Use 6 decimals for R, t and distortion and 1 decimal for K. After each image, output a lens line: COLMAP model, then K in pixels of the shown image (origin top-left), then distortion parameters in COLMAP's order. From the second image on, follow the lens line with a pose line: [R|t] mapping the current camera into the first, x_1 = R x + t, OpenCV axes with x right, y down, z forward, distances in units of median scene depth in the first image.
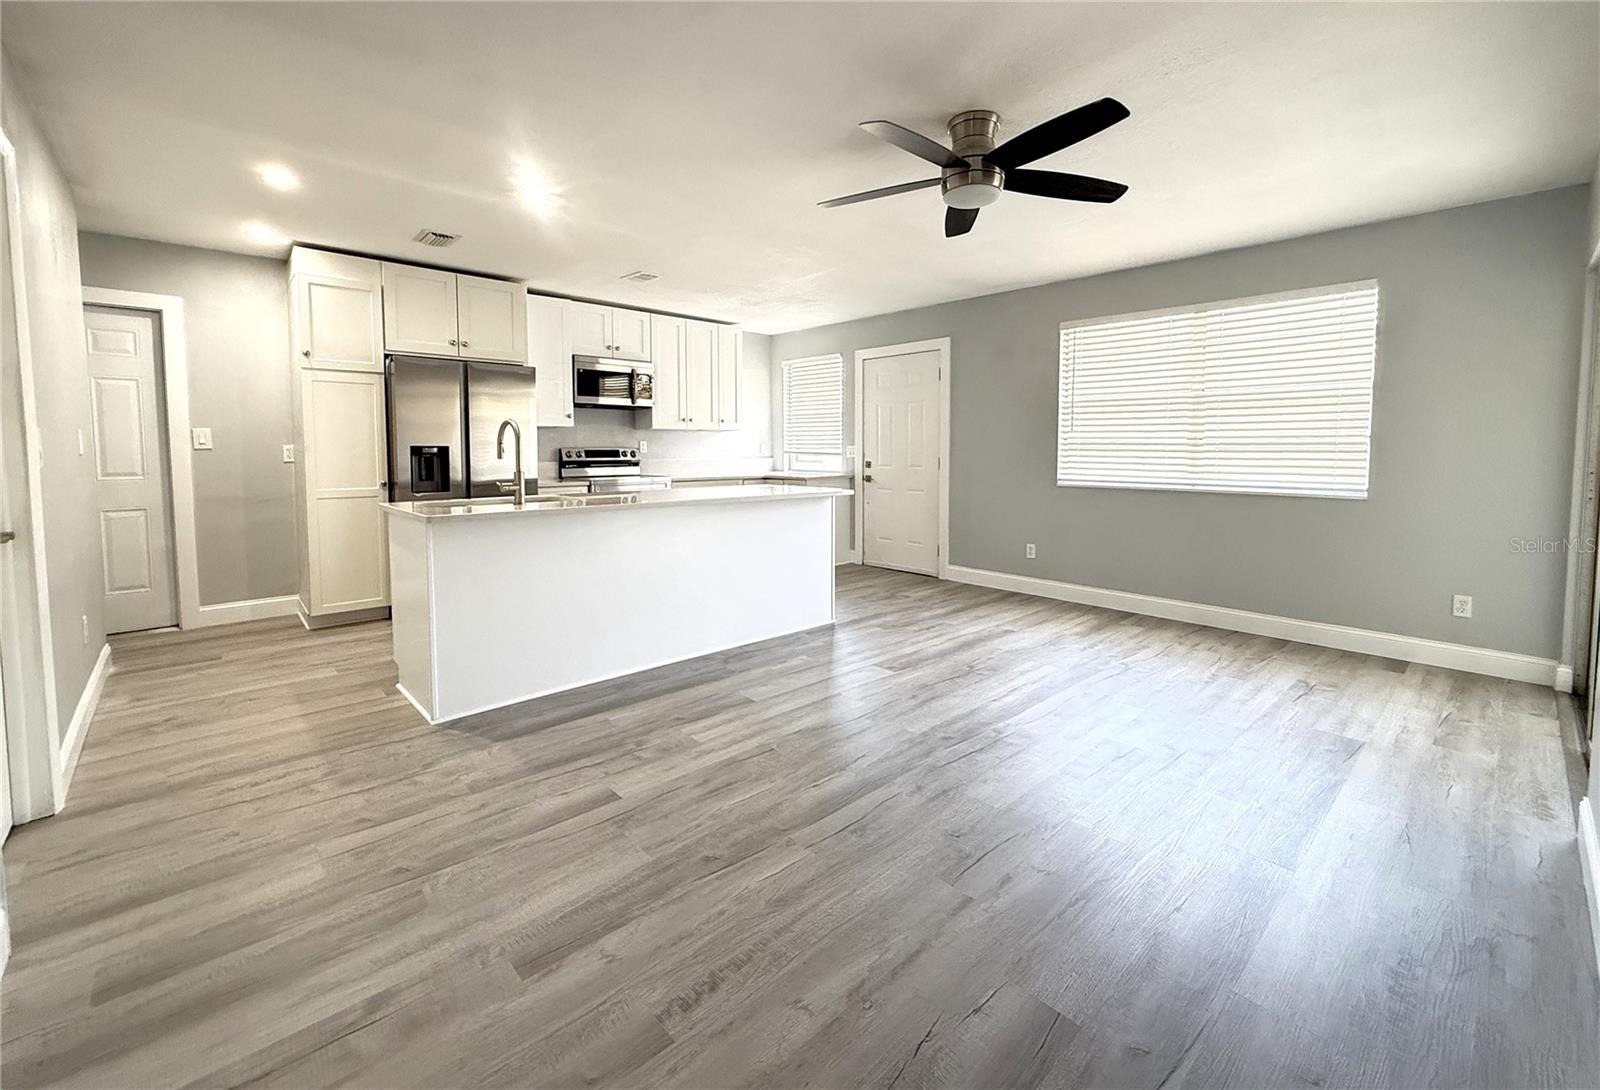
lens RADIAL K [[637.3, 0, 826.7], [0, 637.3, 485.8], [0, 0, 1]] dist [0.000429, -0.000176]
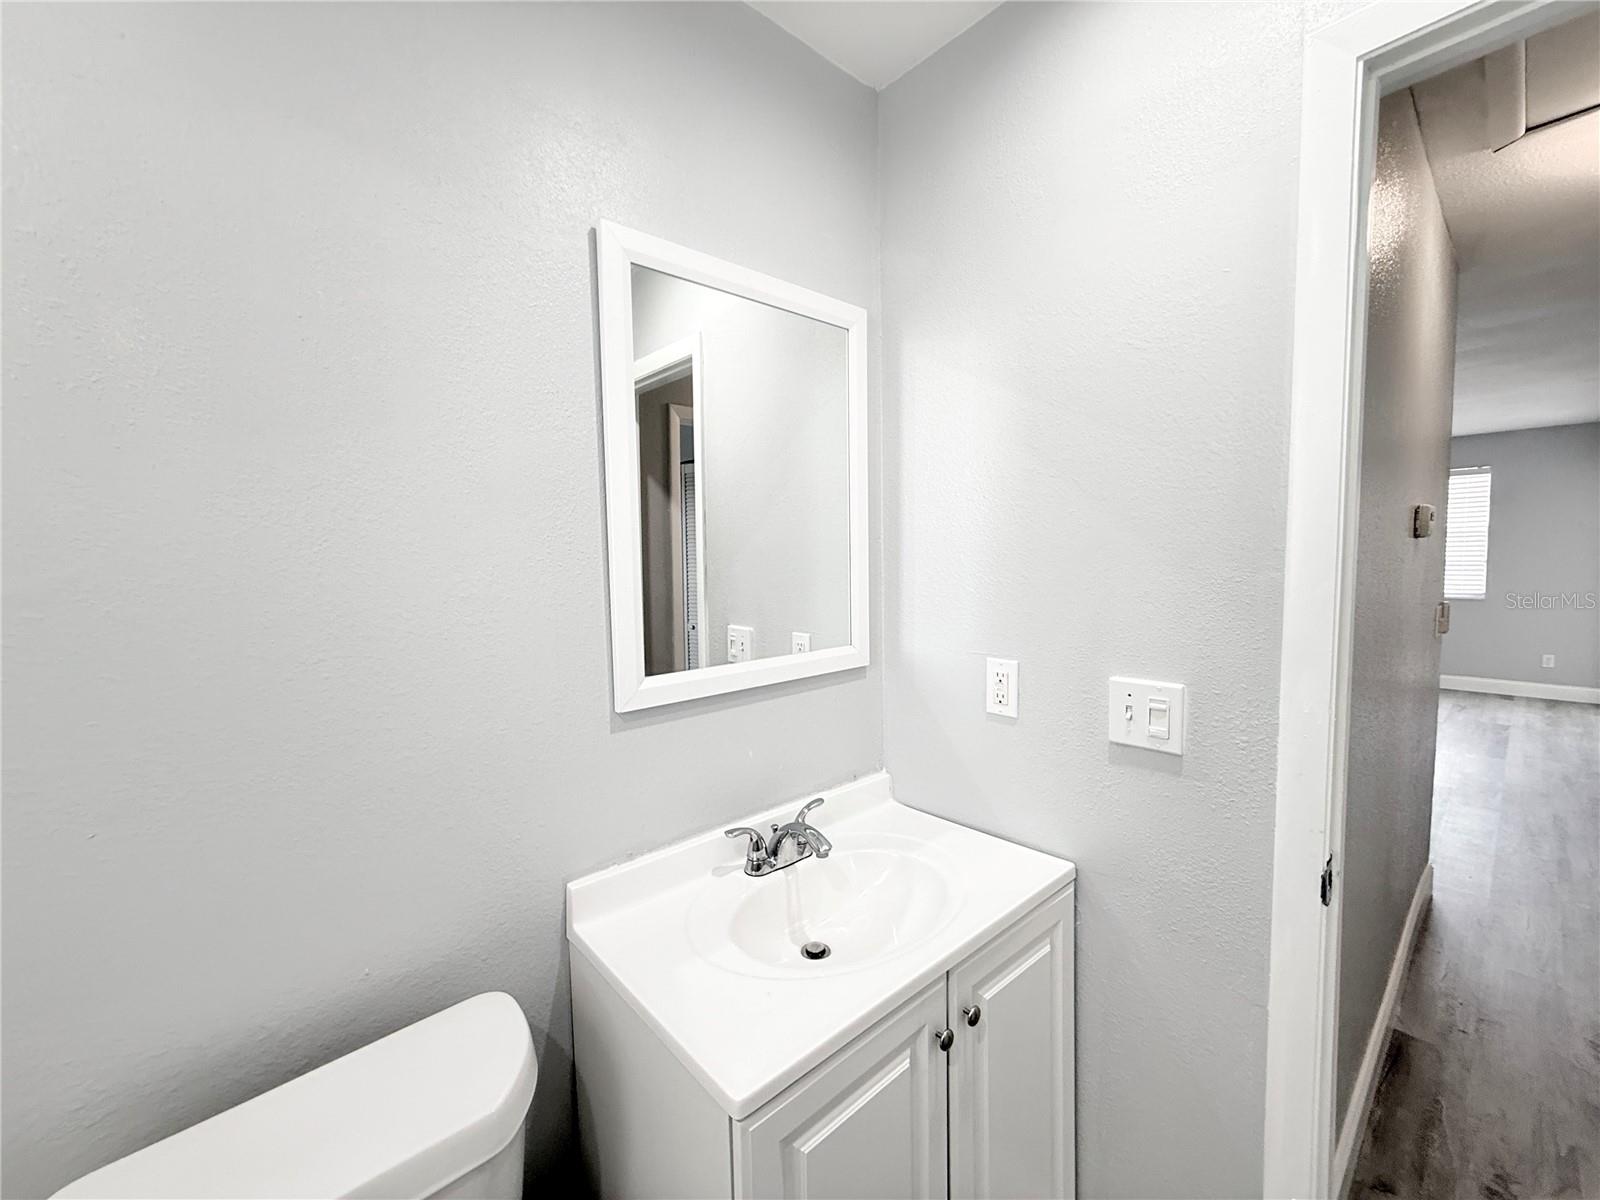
lens RADIAL K [[639.9, 0, 800.1], [0, 639.9, 596.6], [0, 0, 1]] dist [0.000172, -0.000118]
pose [[0.999782, -0.011684, -0.017307, -2.543325], [0.011700, 0.999931, 0.000816, -0.021650], [0.017297, -0.001018, 0.999850, -1.949962]]
